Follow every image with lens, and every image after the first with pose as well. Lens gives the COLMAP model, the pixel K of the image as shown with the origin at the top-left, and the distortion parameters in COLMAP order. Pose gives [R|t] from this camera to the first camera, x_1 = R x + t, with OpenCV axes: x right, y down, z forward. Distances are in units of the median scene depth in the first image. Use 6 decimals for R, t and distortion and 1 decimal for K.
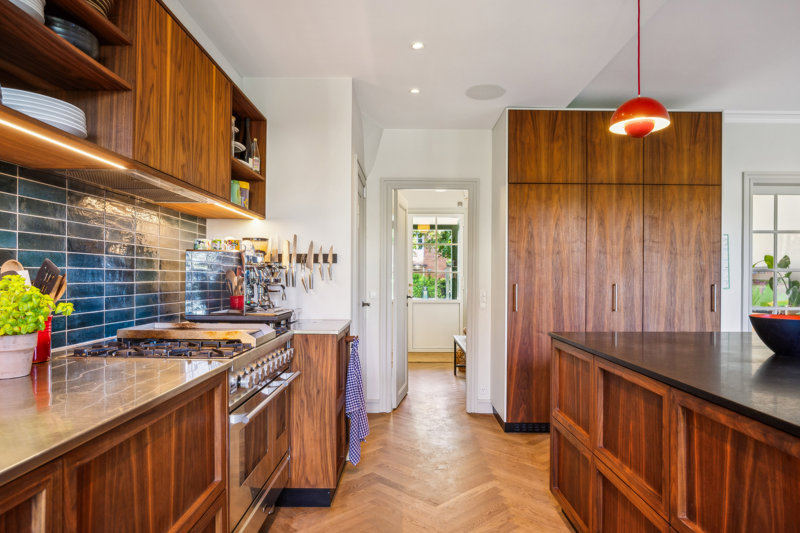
lens RADIAL K [[514.5, 0, 414.4], [0, 514.5, 281.0], [0, 0, 1]] dist [0.002706, 0.000604]
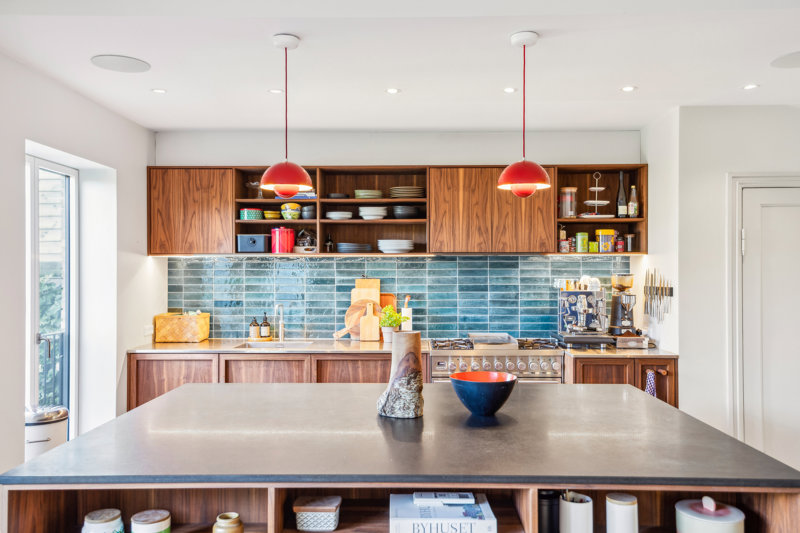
lens RADIAL K [[665.6, 0, 400.8], [0, 665.6, 271.6], [0, 0, 1]] dist [0.076867, -0.001217]
pose [[-0.053864, 0.000507, -0.998548, 1.771042], [-0.000989, 0.999999, 0.000561, -0.124711], [0.998548, 0.001018, -0.053863, 0.818732]]
